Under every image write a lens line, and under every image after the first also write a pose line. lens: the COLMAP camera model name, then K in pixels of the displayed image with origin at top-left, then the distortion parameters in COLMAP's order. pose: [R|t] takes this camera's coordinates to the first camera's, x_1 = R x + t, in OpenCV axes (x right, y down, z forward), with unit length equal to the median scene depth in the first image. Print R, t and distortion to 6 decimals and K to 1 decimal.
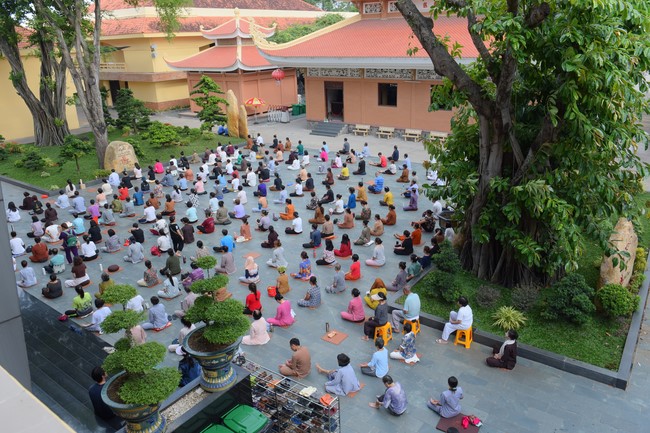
lens RADIAL K [[480.1, 0, 325.0], [0, 480.1, 216.5], [0, 0, 1]] dist [-0.002766, -0.000298]
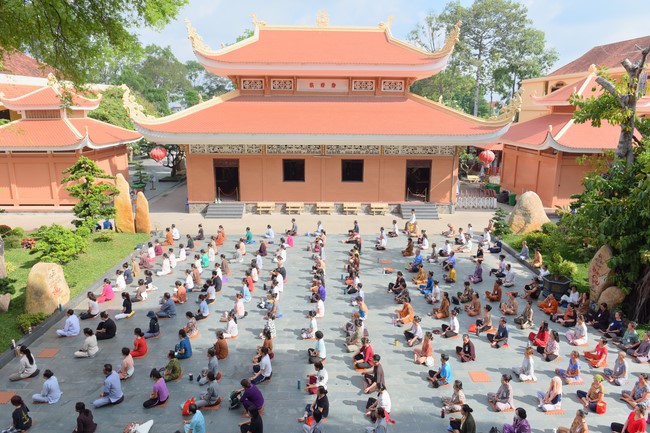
lens RADIAL K [[444.1, 0, 325.0], [0, 444.1, 216.5], [0, 0, 1]] dist [-0.048939, 0.000170]
pose [[0.791671, -0.106735, 0.601551, -0.373125], [0.185395, 0.980162, -0.070076, -0.086038], [-0.582139, 0.167002, 0.795754, 0.258193]]
